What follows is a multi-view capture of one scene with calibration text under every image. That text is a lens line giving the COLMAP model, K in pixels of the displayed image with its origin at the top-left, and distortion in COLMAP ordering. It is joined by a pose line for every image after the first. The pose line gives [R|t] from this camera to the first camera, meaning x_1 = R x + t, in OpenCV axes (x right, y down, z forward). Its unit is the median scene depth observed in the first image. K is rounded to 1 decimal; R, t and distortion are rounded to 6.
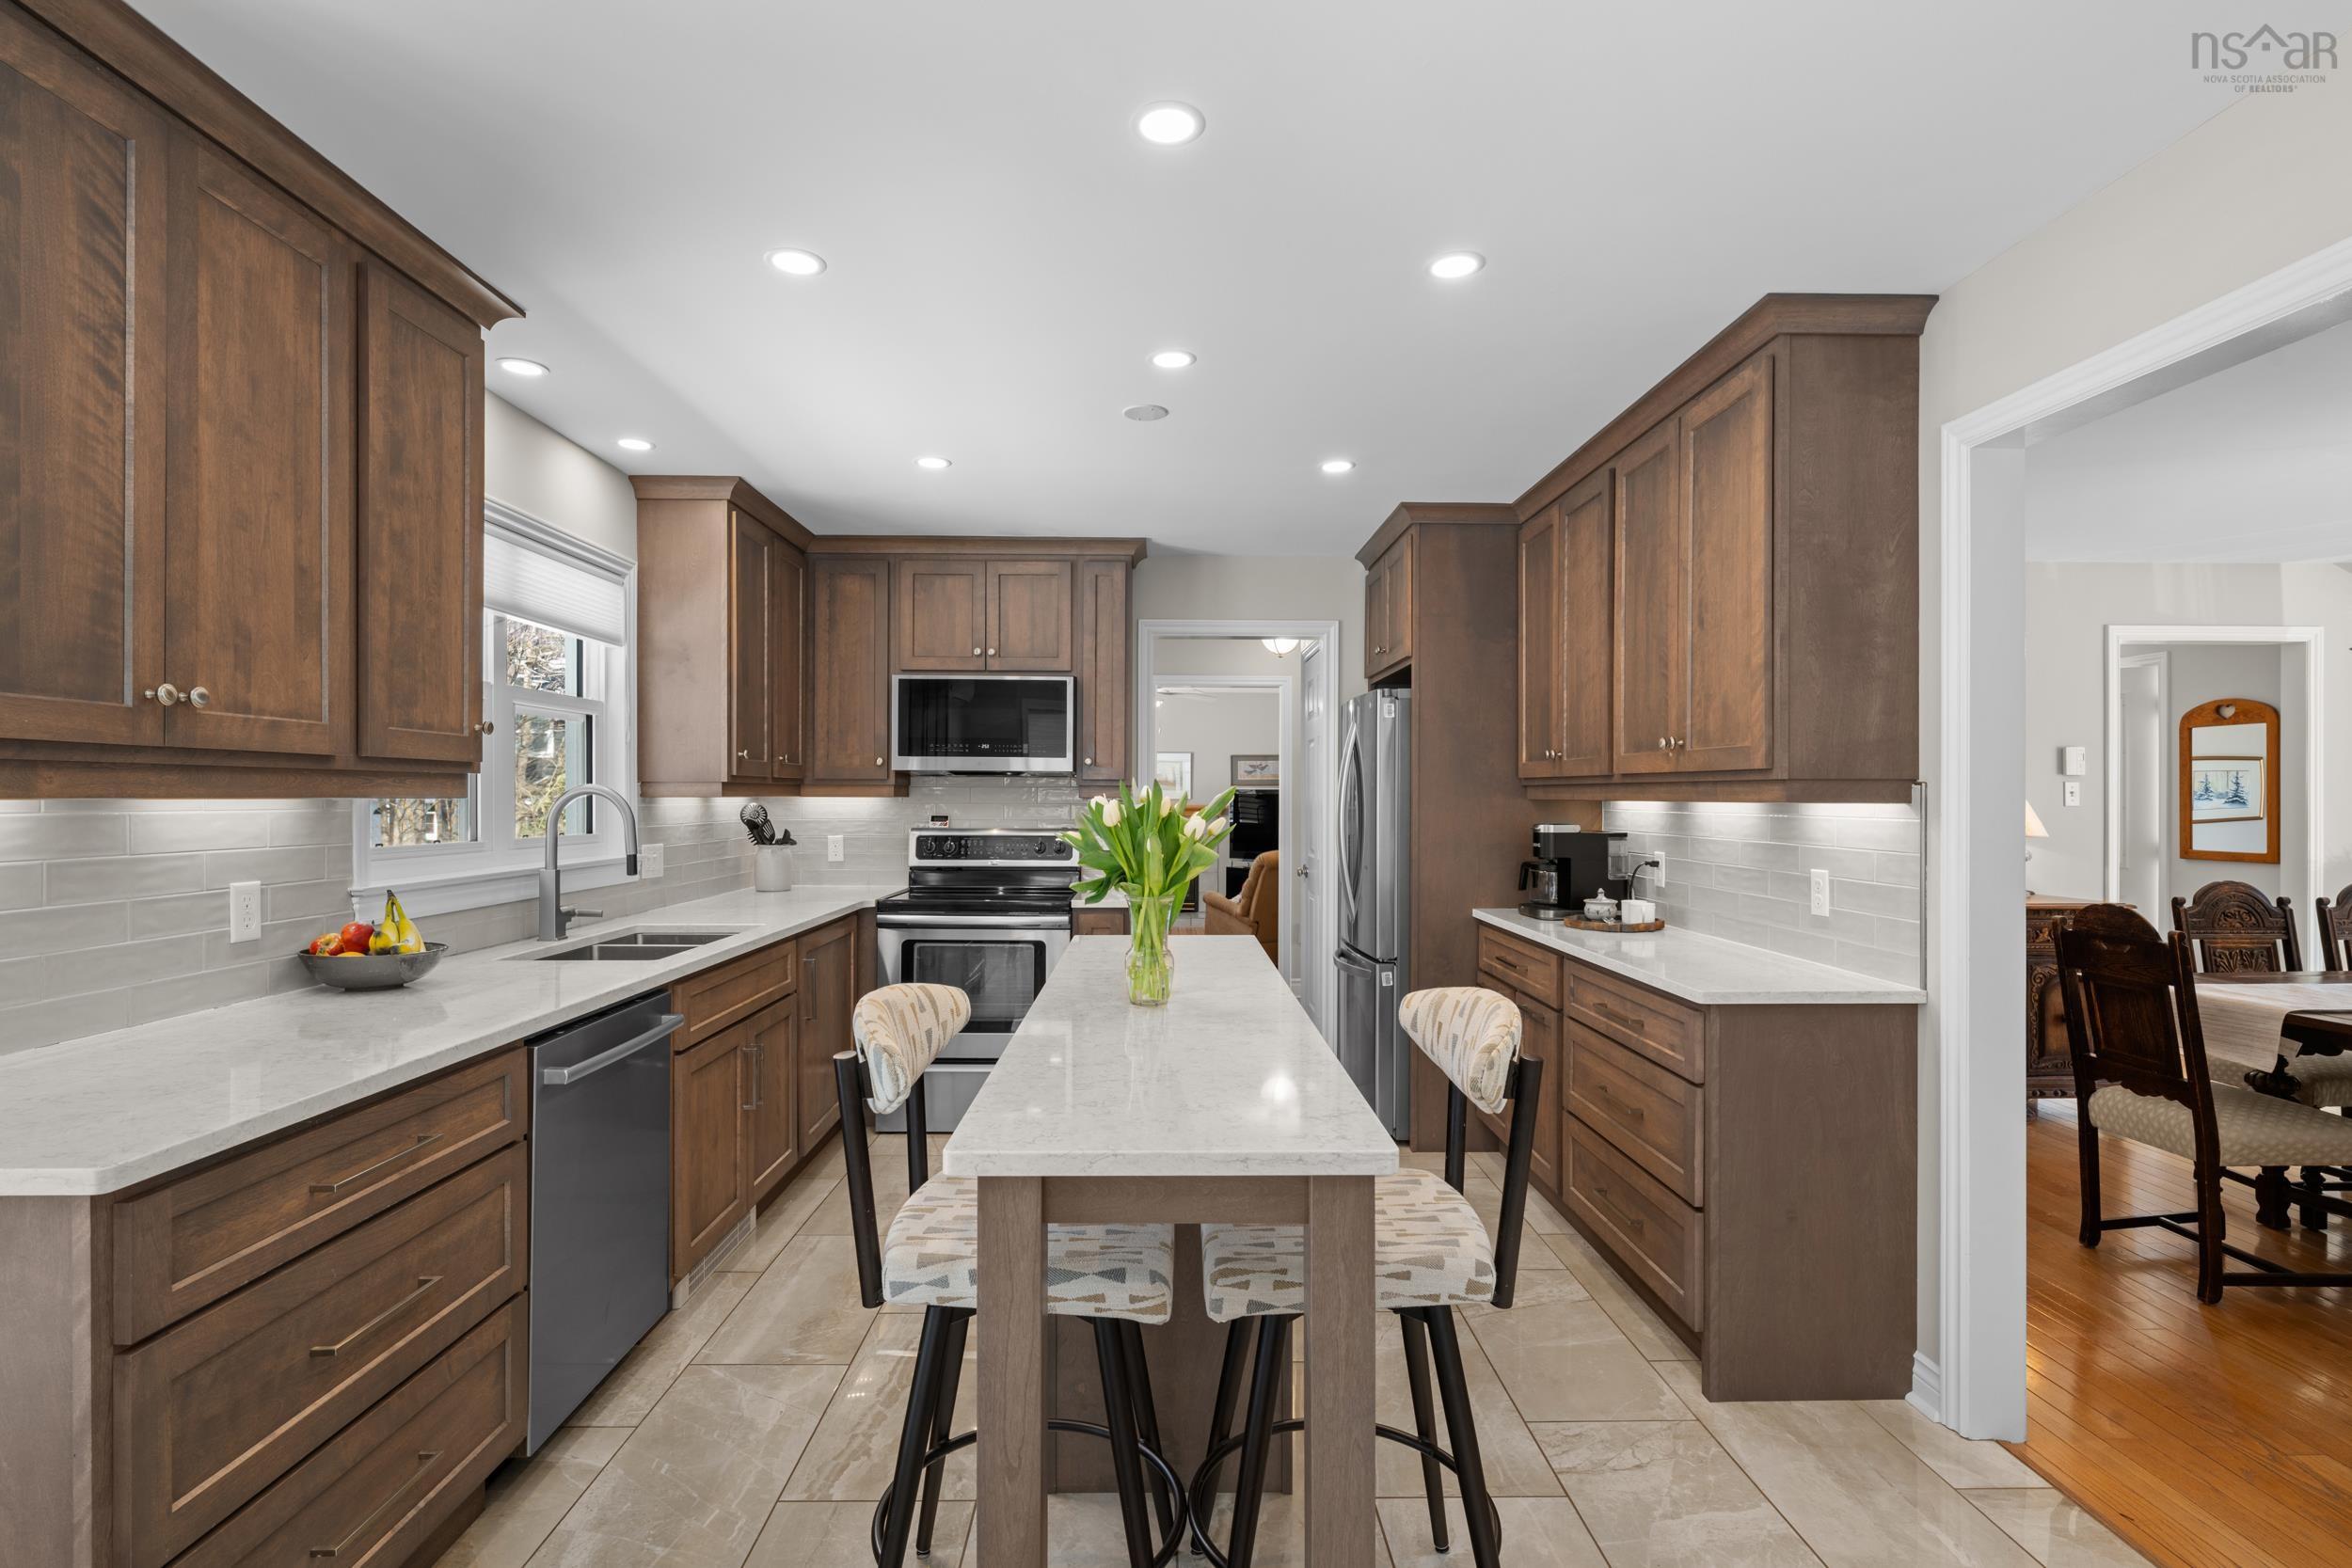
lens RADIAL K [[1113.0, 0, 1174.5], [0, 1113.0, 798.1], [0, 0, 1]] dist [-0.001612, 0.000111]
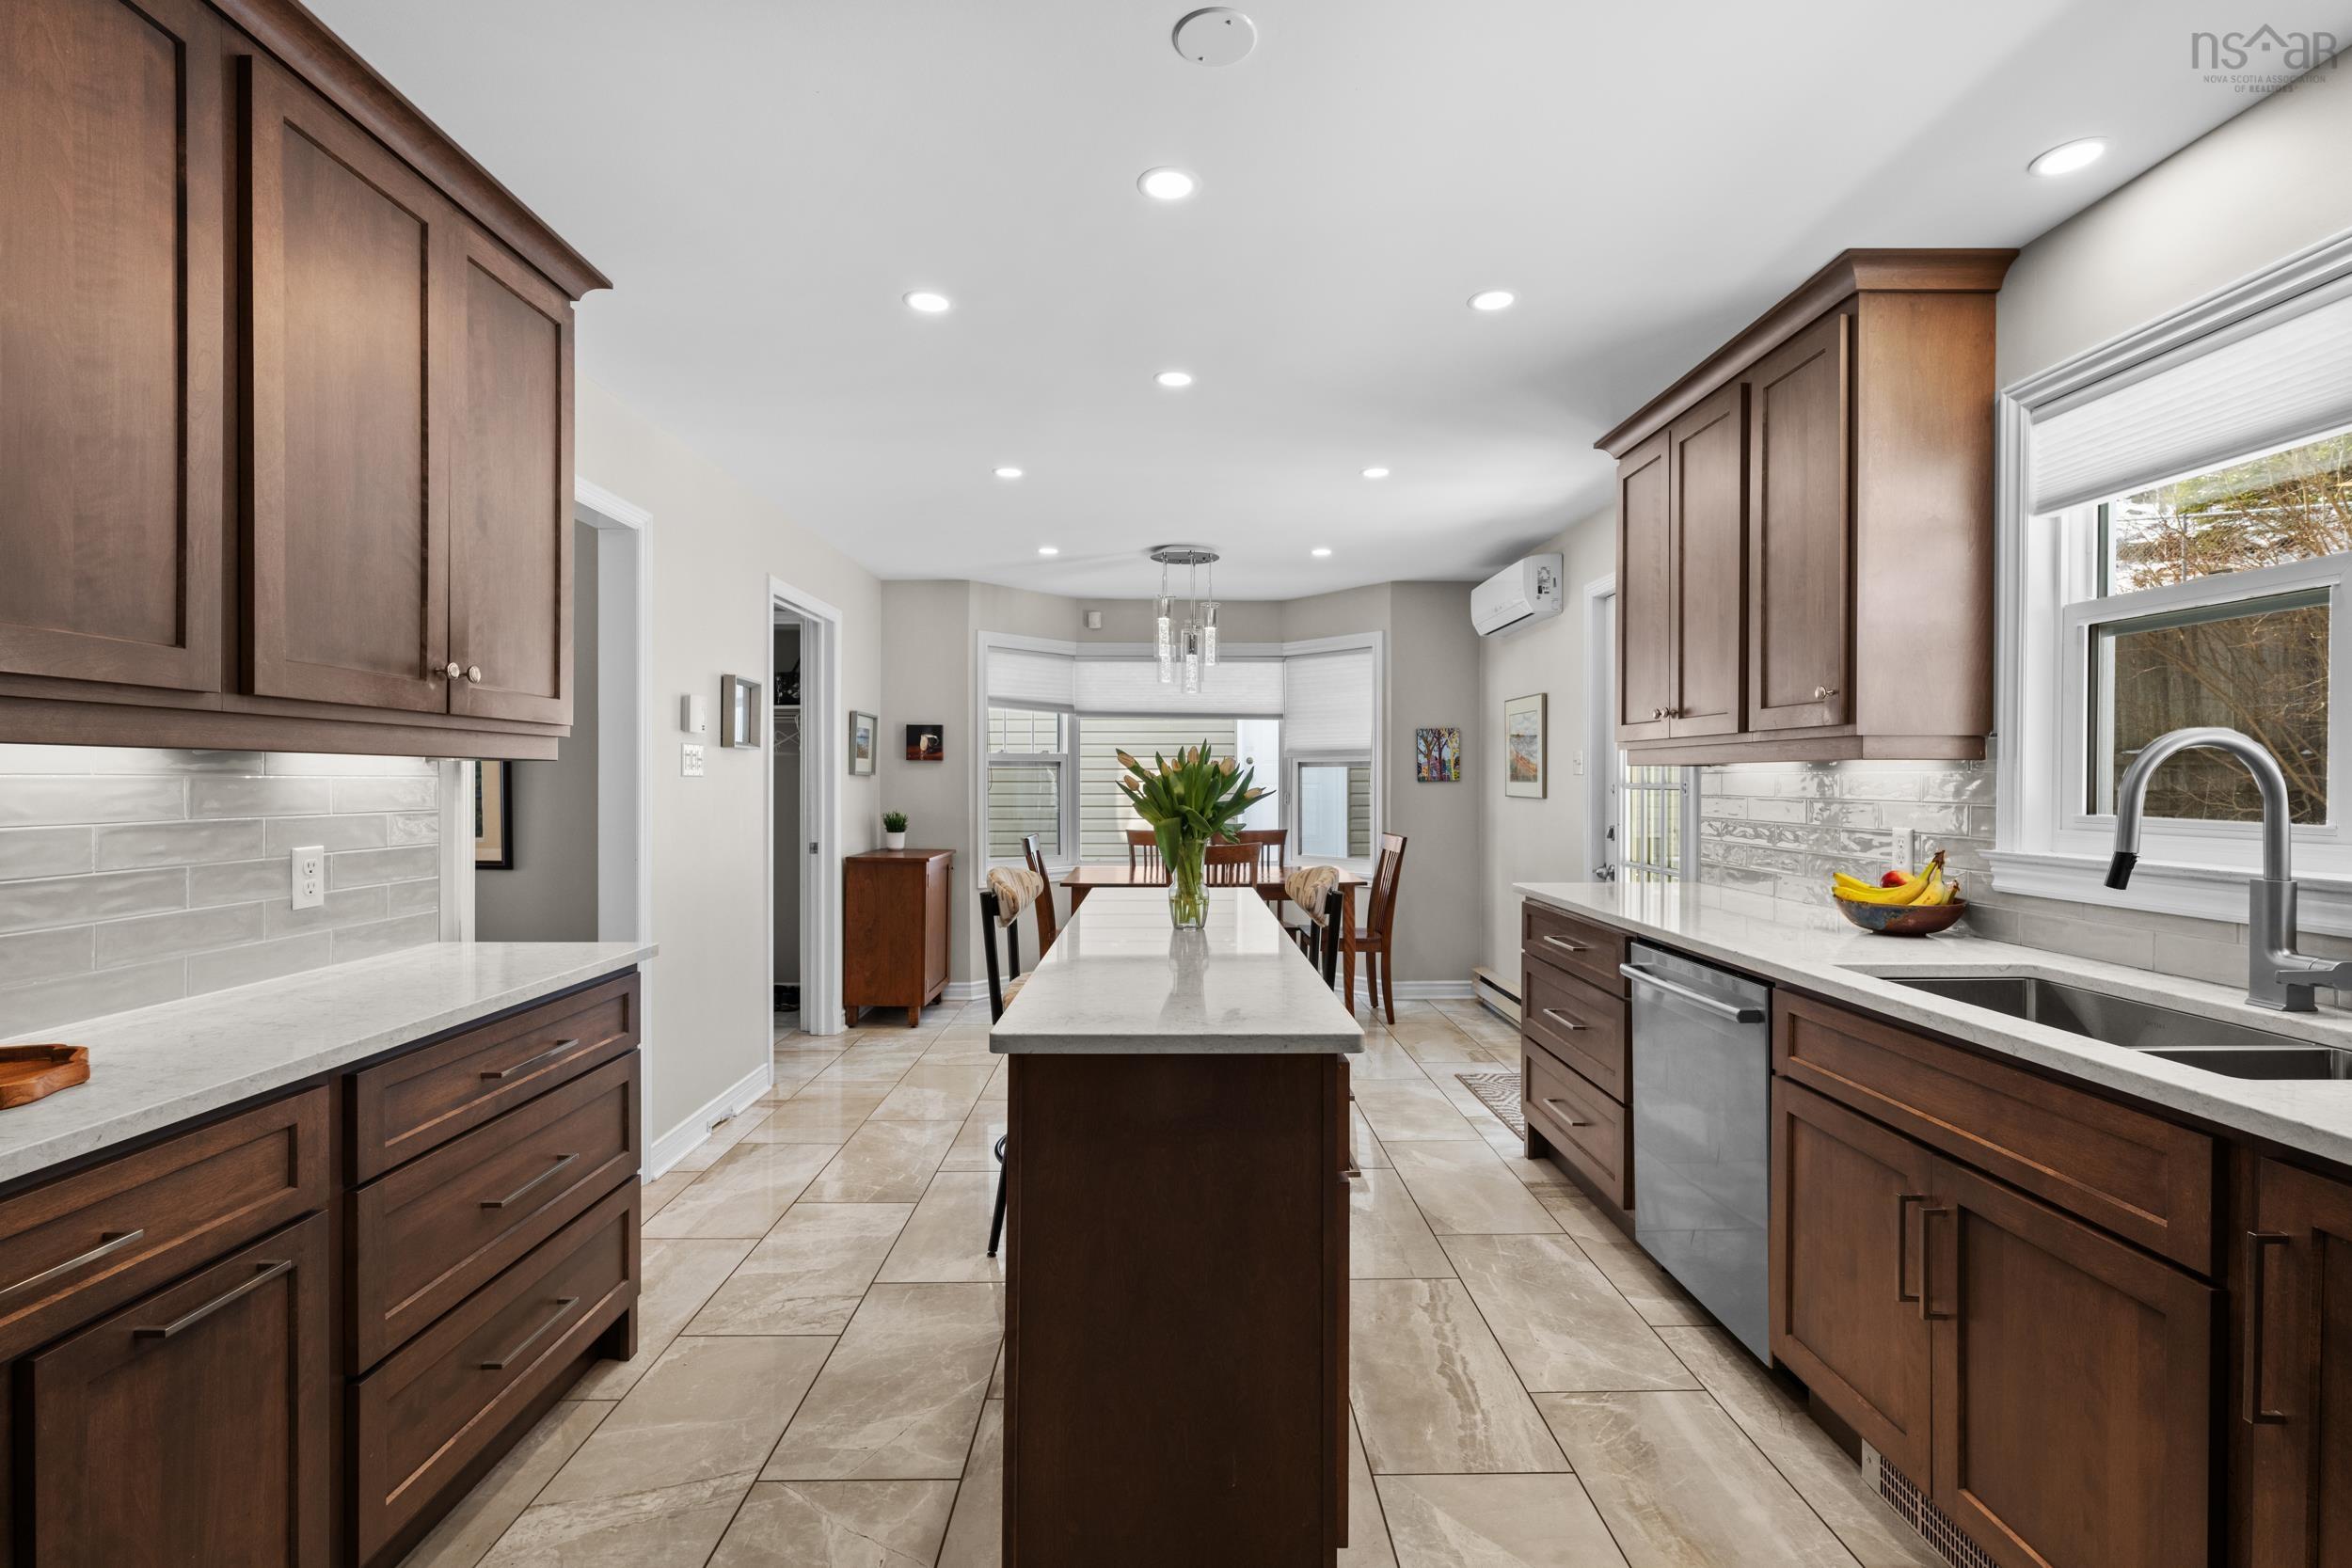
lens RADIAL K [[1001.4, 0, 1171.9], [0, 1001.4, 782.3], [0, 0, 1]] dist [-0.025013, 0.000239]
pose [[-0.999965, -0.002067, 0.008144, -0.014591], [-0.002055, 0.999997, 0.001521, 0.024767], [-0.008147, 0.001505, -0.999966, 2.223395]]
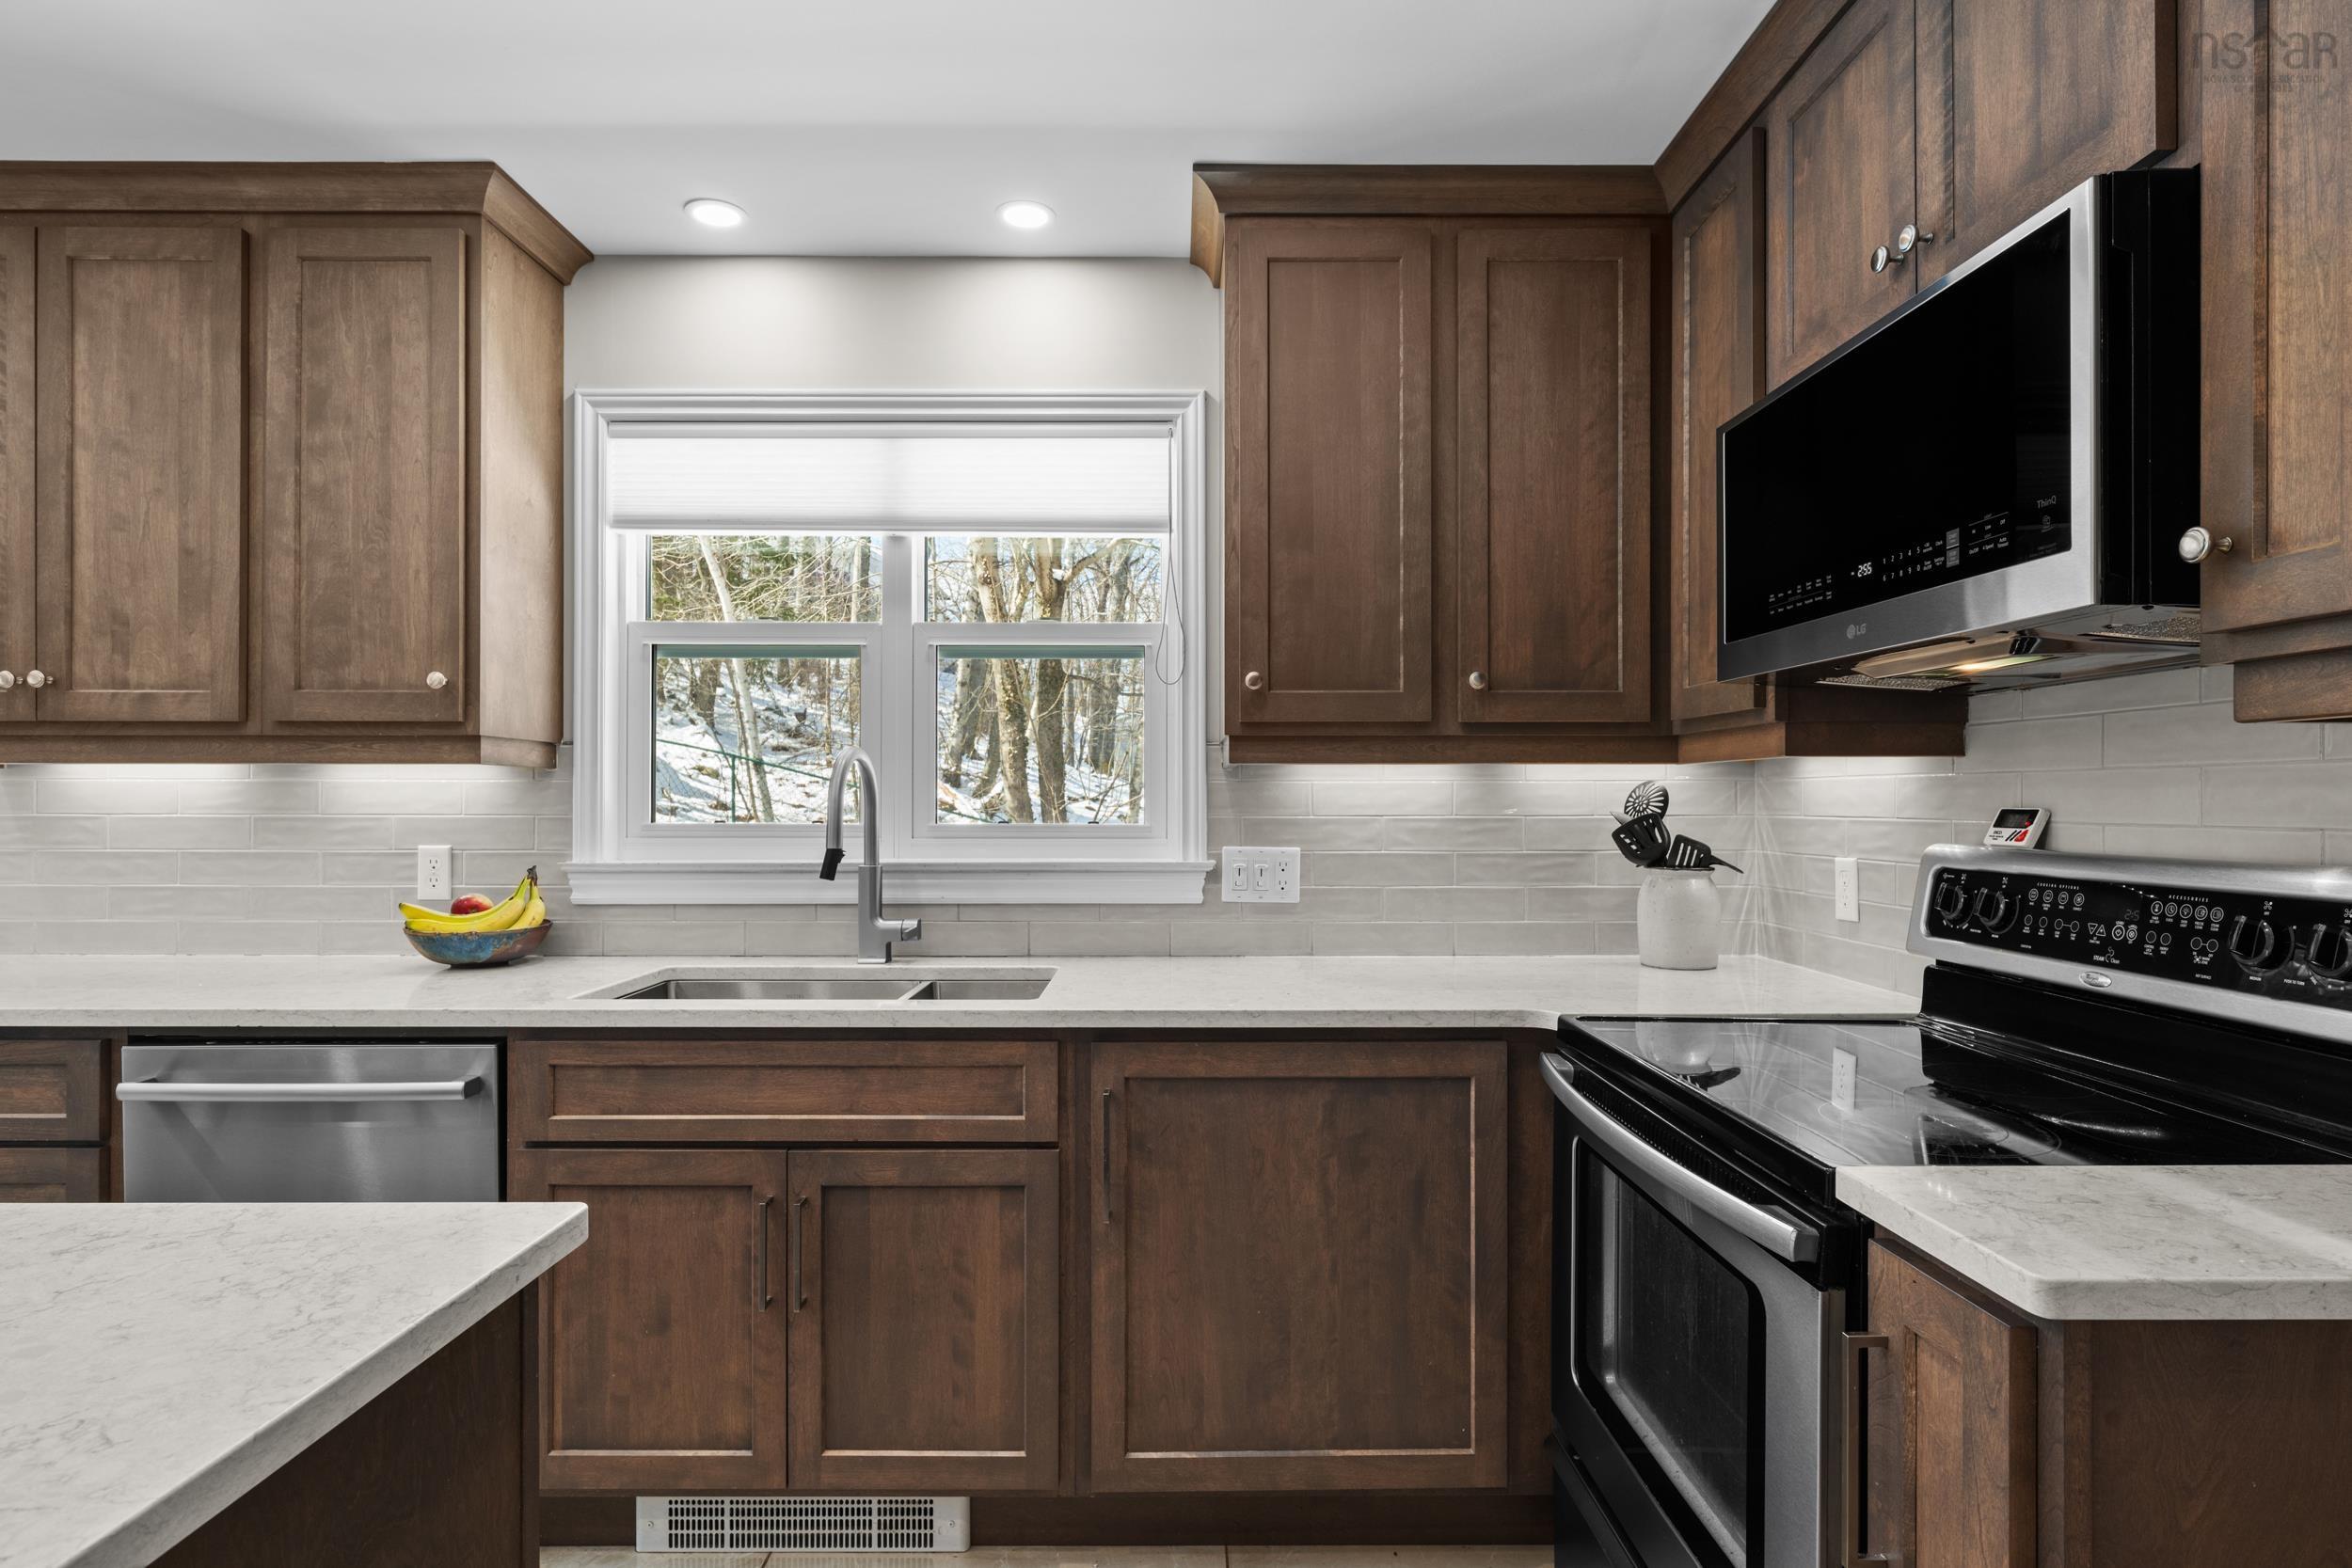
lens RADIAL K [[1178.6, 0, 1126.5], [0, 1178.6, 801.5], [0, 0, 1]] dist [-0.001707, 0.000299]
pose [[-0.013346, -0.001364, -0.999910, 0.320489], [-0.002665, 0.999996, -0.001328, 0.033934], [0.999907, 0.002647, -0.013350, 1.766300]]
